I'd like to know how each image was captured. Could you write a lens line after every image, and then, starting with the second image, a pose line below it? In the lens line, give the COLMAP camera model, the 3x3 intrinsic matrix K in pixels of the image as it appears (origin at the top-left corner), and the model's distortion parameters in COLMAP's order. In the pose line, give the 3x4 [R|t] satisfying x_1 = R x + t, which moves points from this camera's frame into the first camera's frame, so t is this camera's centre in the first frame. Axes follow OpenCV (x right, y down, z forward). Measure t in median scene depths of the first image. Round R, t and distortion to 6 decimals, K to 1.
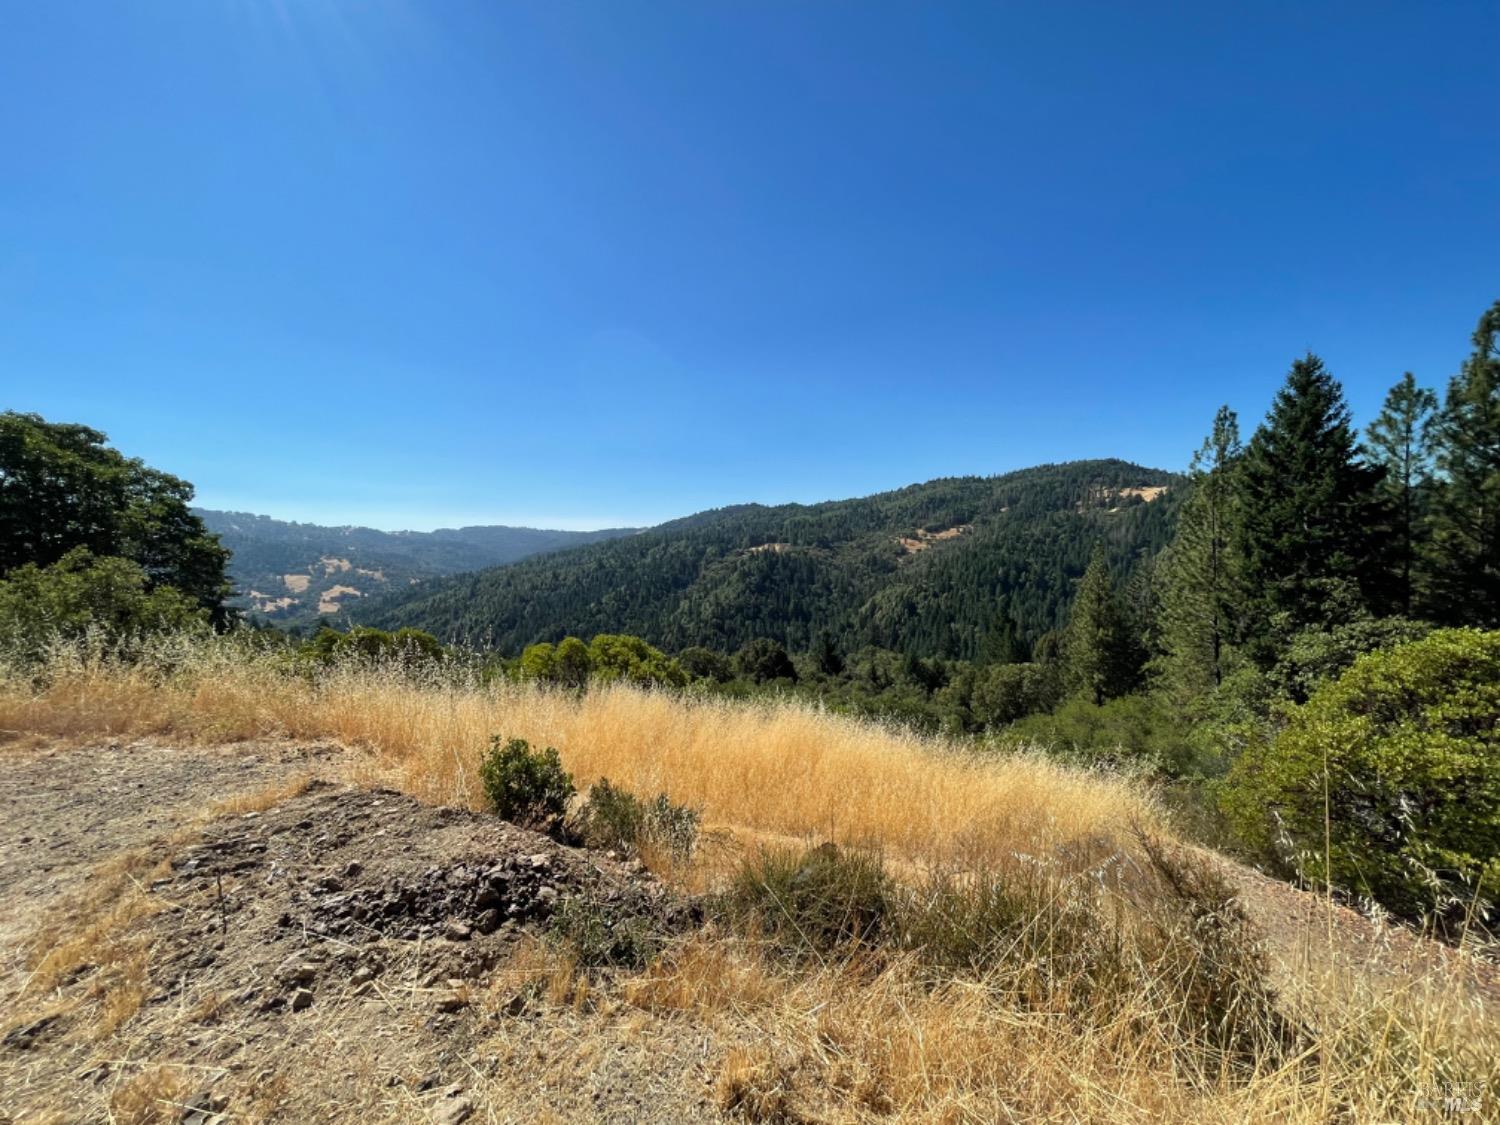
lens RADIAL K [[601.8, 0, 751.4], [0, 601.8, 569.2], [0, 0, 1]] dist [0.001628, 0.000239]
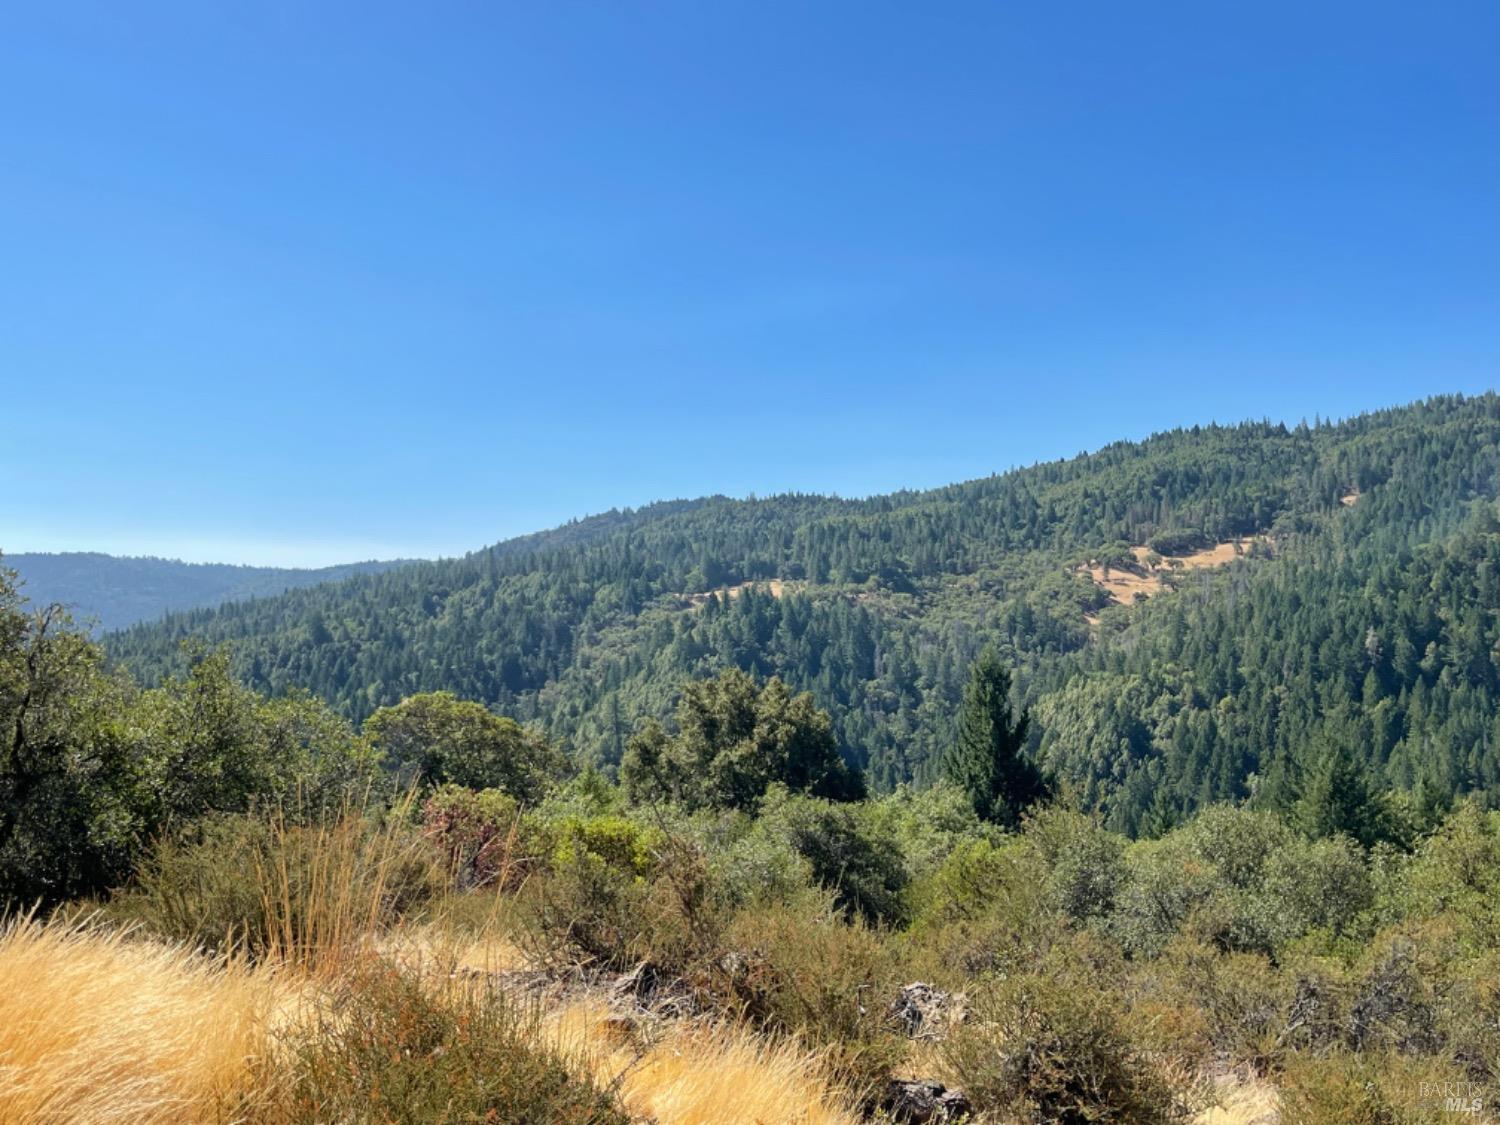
lens RADIAL K [[1403.5, 0, 750.0], [0, 1403.5, 562.5], [0, 0, 1]] dist [0.101165, -0.255938]
pose [[0.999638, 0.008511, 0.025527, 0.002206], [-0.006337, 0.996440, -0.084068, 0.025893], [-0.026152, 0.083876, 0.996133, 0.099303]]
